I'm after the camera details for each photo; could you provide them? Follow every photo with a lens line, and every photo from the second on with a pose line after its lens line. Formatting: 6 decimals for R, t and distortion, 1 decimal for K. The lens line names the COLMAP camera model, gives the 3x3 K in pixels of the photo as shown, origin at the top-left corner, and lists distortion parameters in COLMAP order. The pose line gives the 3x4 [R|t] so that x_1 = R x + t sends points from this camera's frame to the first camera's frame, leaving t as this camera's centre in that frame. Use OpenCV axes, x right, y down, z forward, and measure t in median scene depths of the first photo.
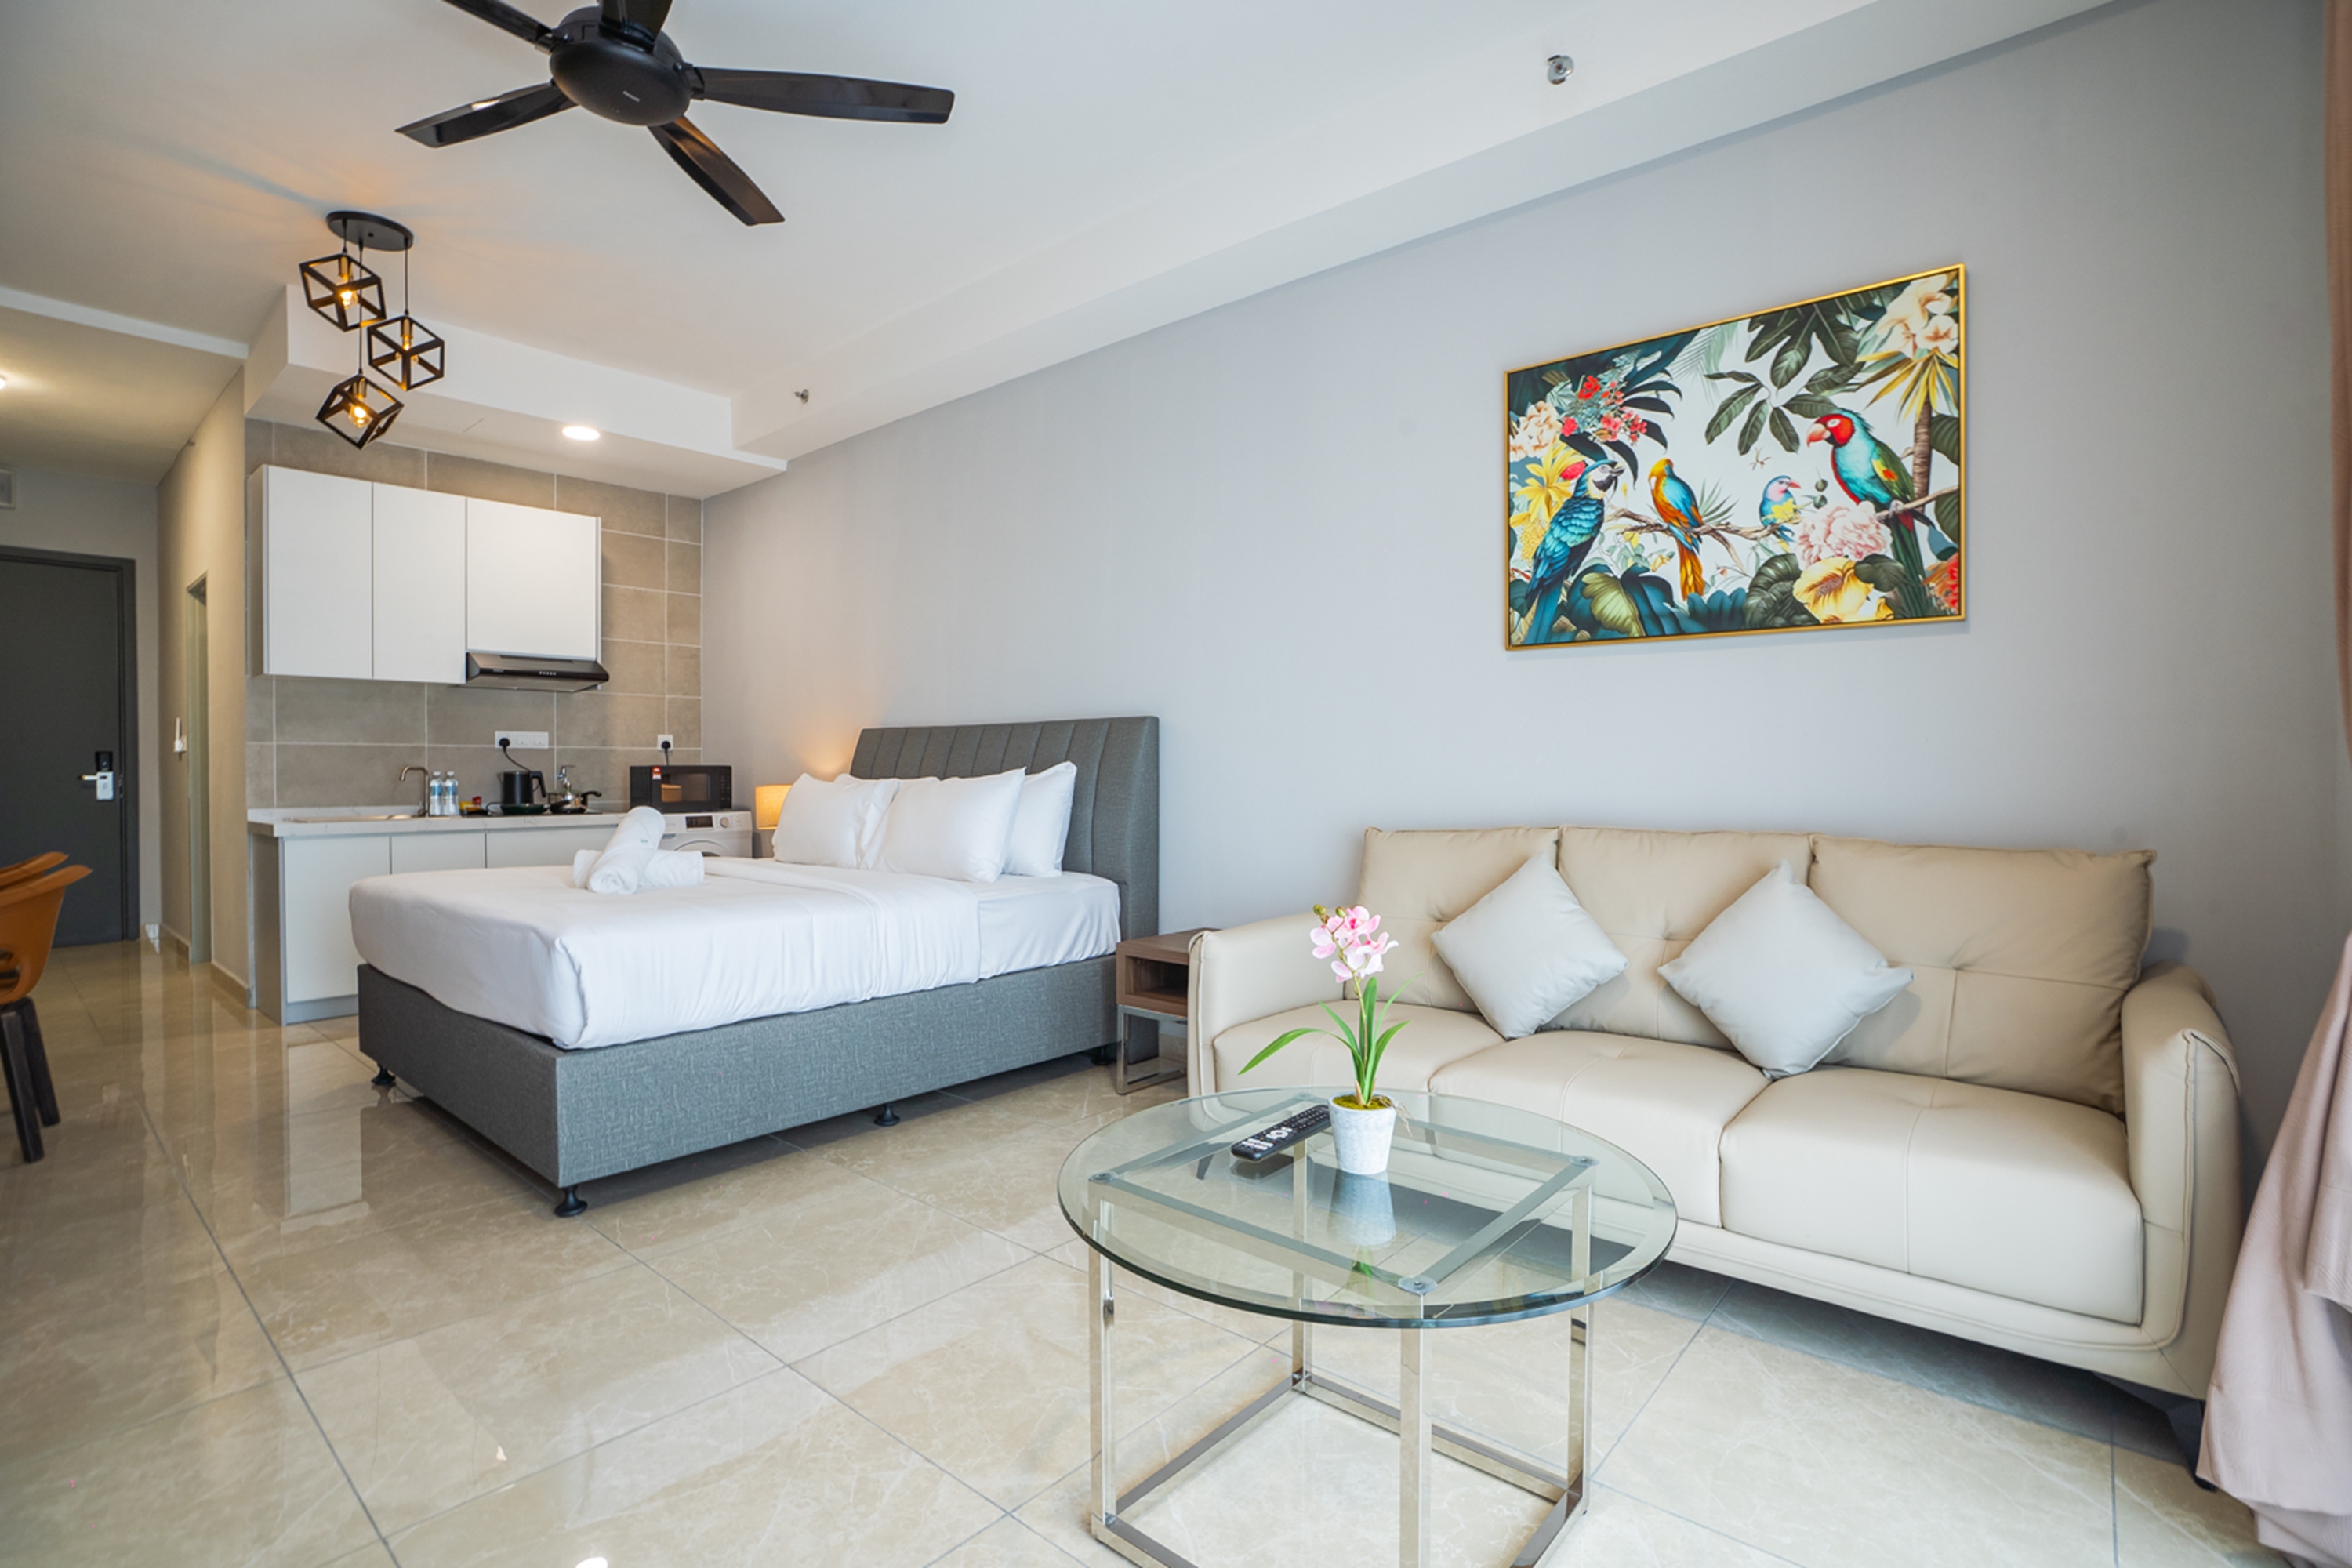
lens RADIAL K [[1096.0, 0, 1182.4], [0, 1096.0, 784.0], [0, 0, 1]] dist [-0.060108, 0.023044]
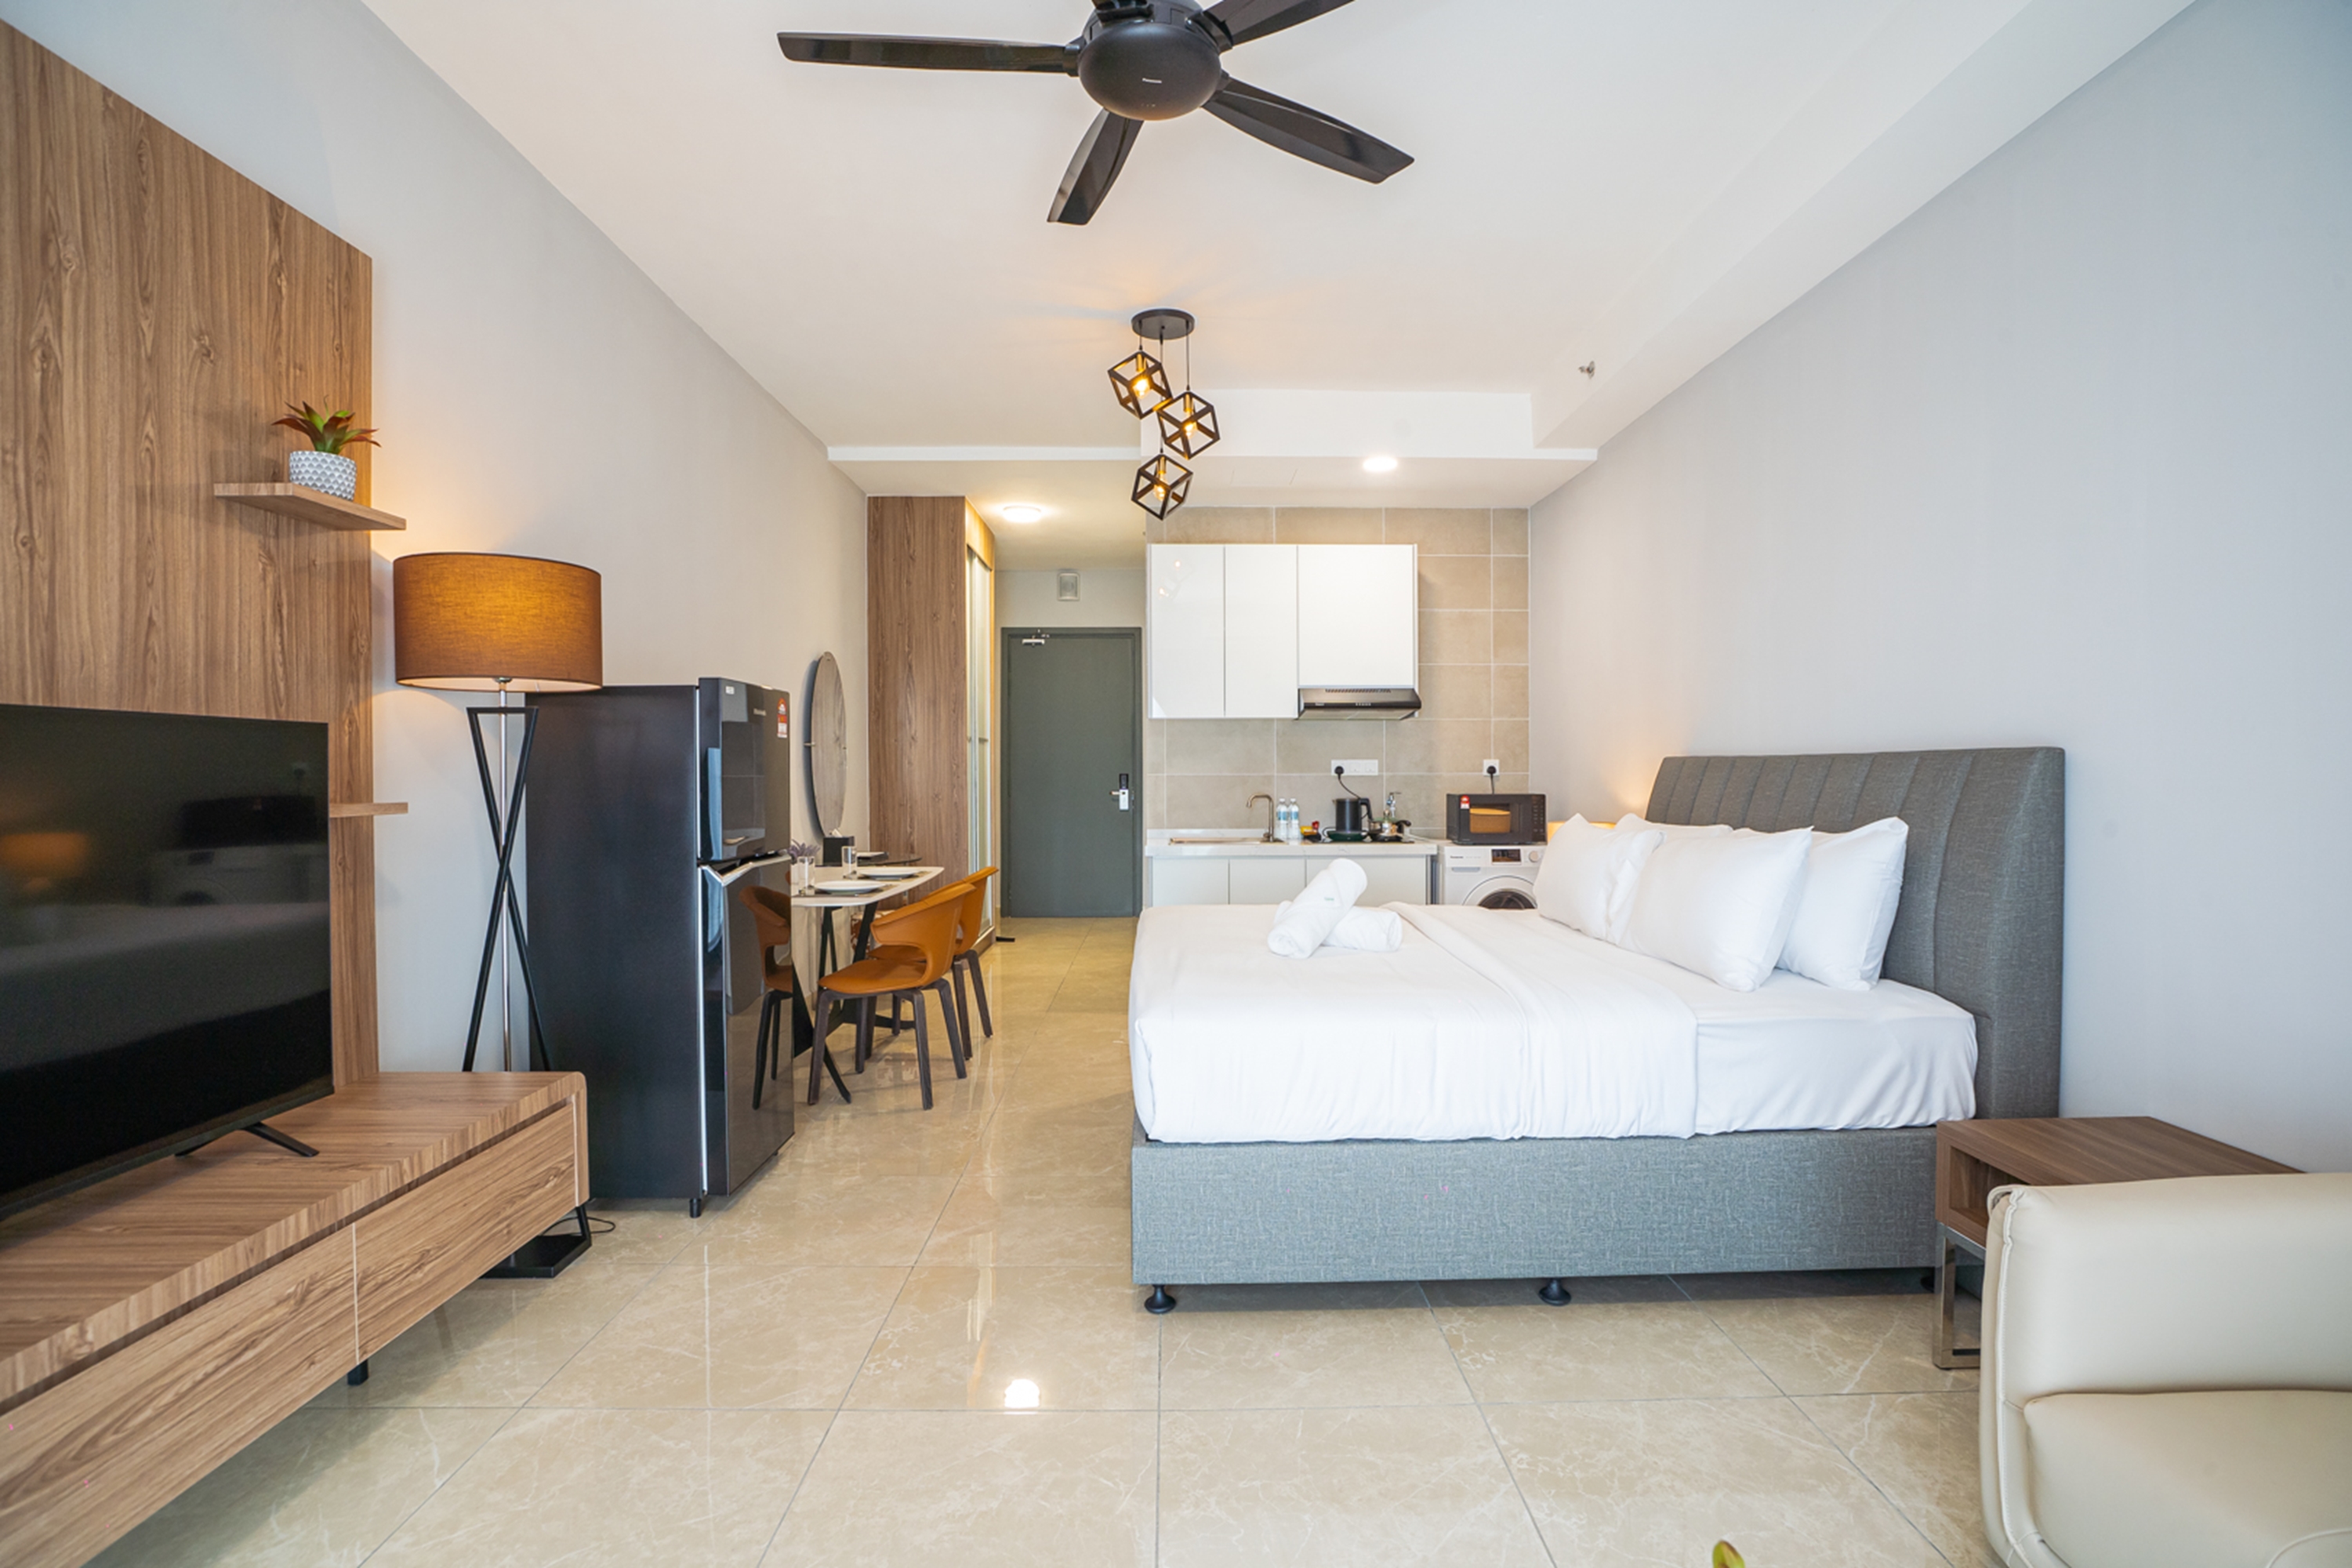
lens RADIAL K [[1078.8, 0, 1183.9], [0, 1078.8, 784.4], [0, 0, 1]] dist [-0.055153, 0.022569]
pose [[0.658777, 0.007645, -0.752300, 0.126554], [-0.006689, 0.999968, 0.004305, -0.054182], [0.752309, 0.002196, 0.658807, 0.352752]]
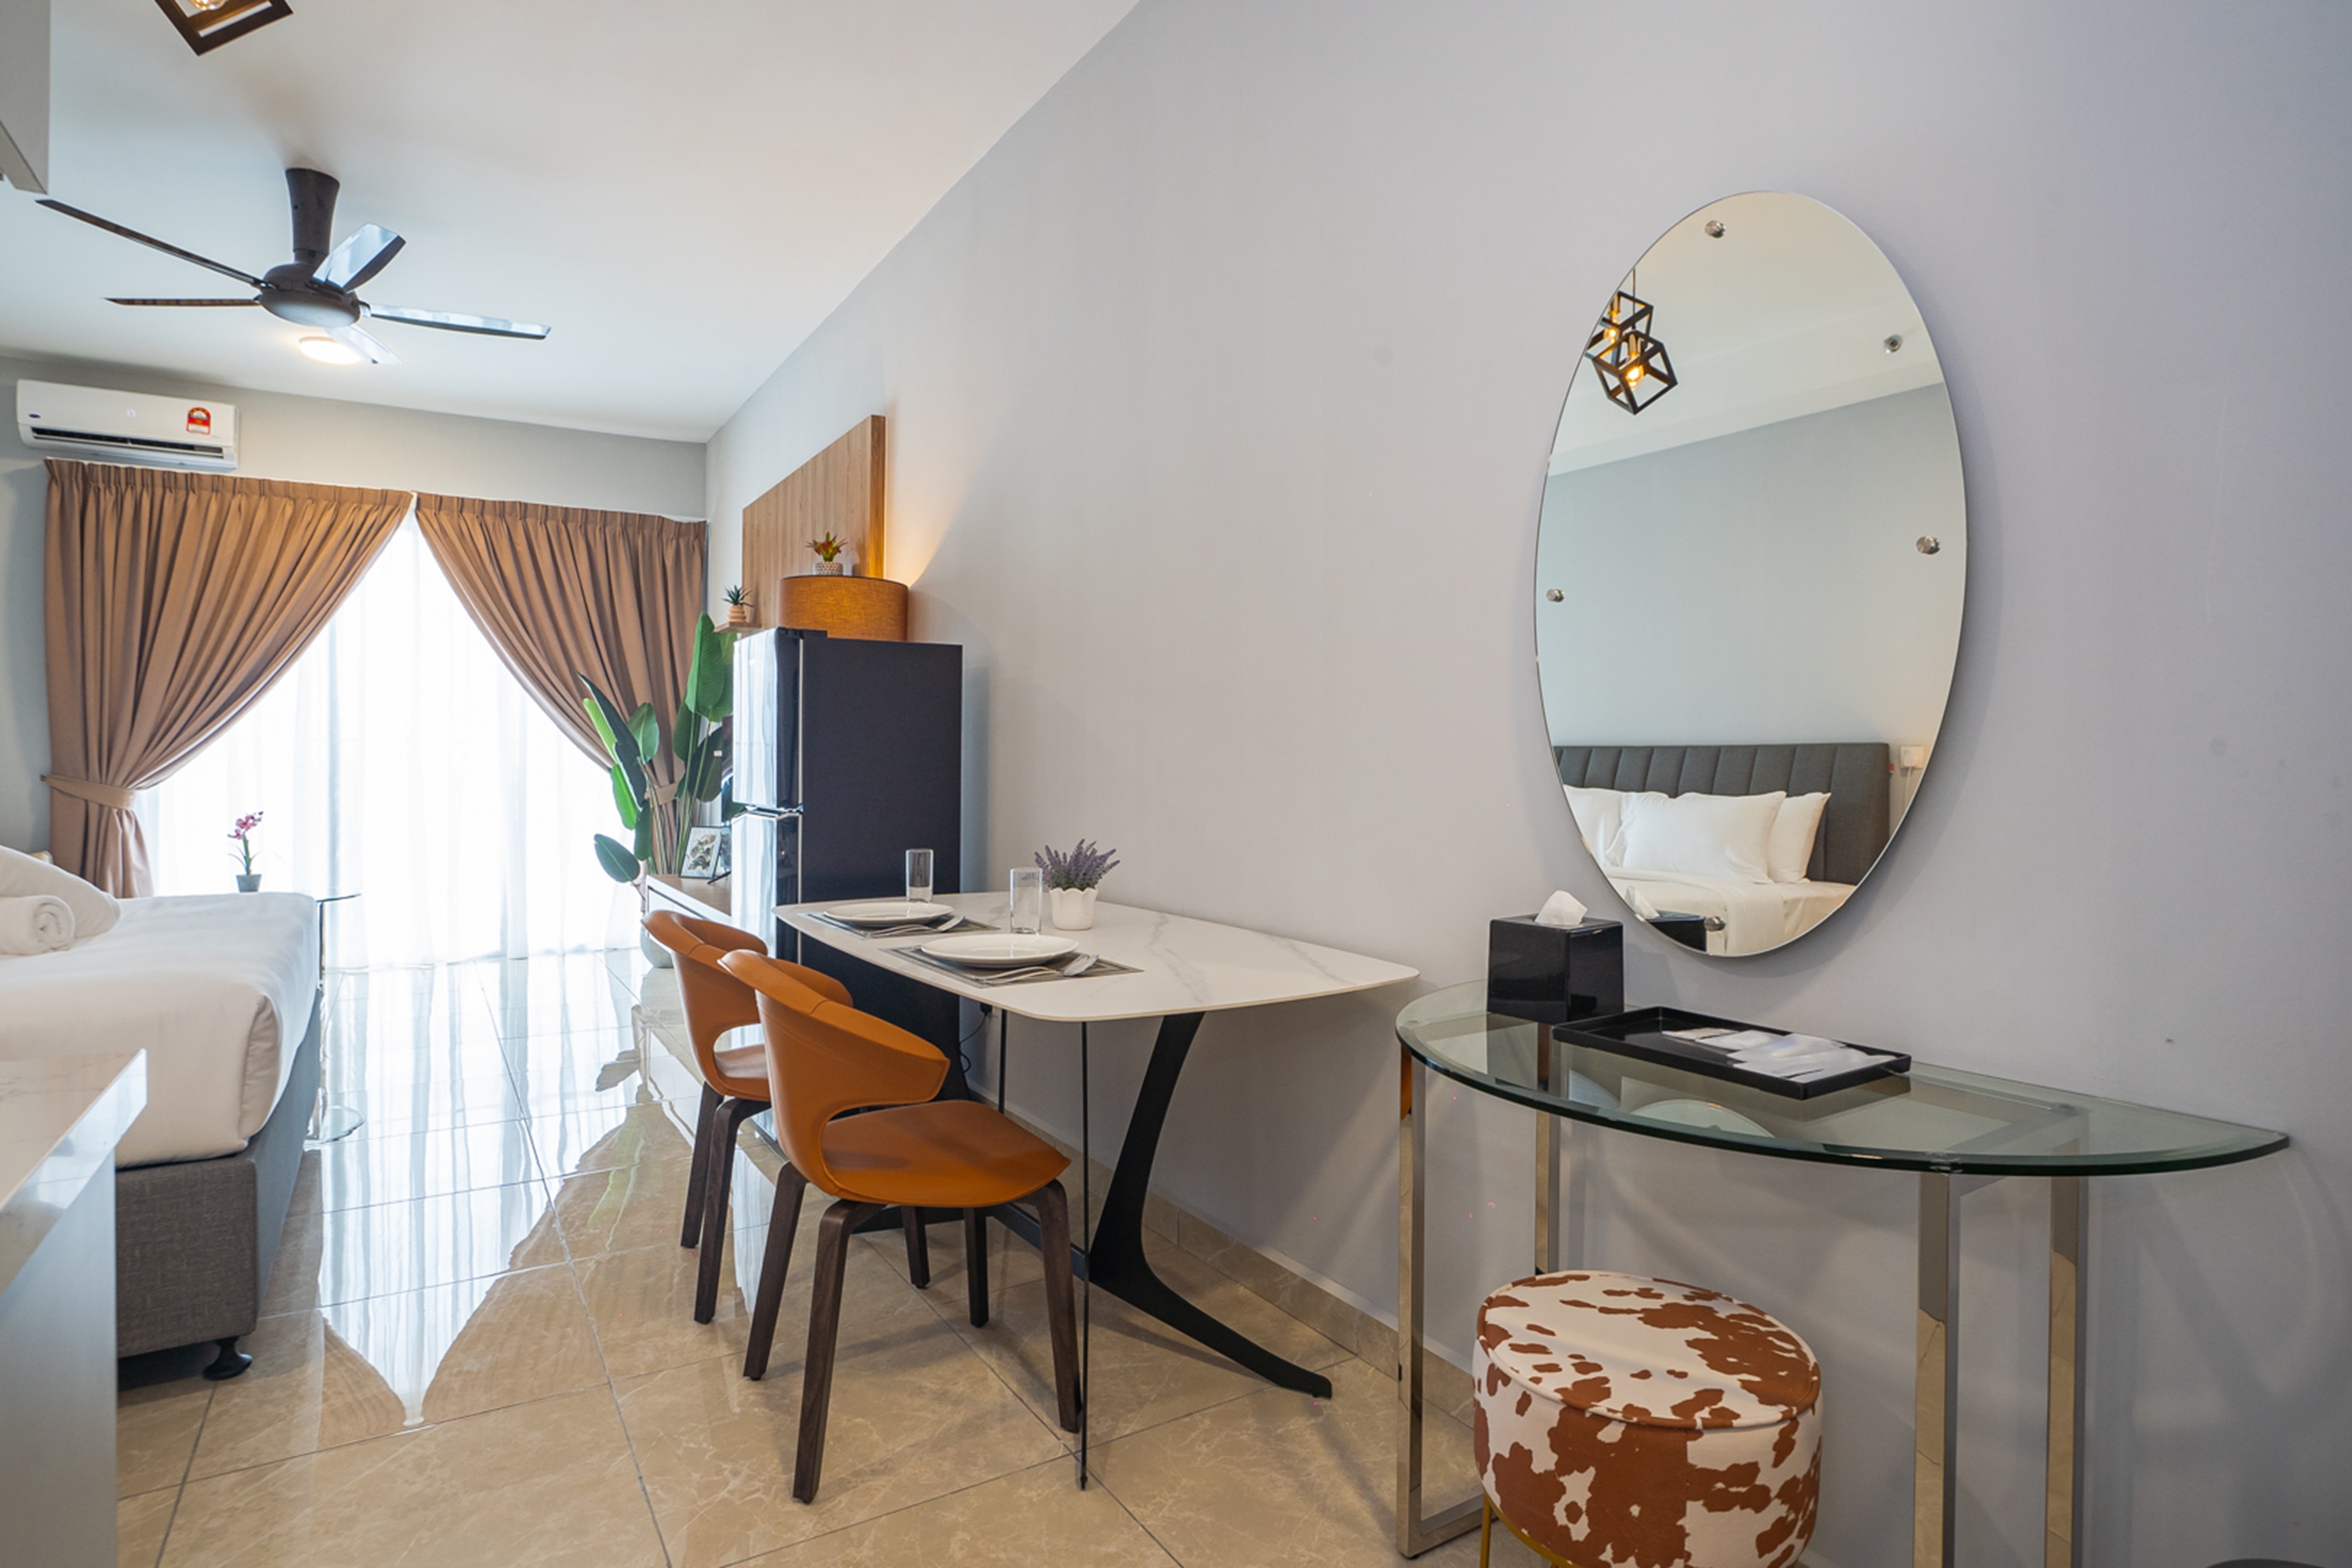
lens RADIAL K [[1219.4, 0, 1153.7], [0, 1219.4, 762.8], [0, 0, 1]] dist [-0.050616, 0.016419]
pose [[-0.953153, -0.001488, 0.302485, -1.673185], [0.002170, 0.999929, 0.011759, -0.032743], [-0.302481, 0.011865, -0.953082, 1.739570]]
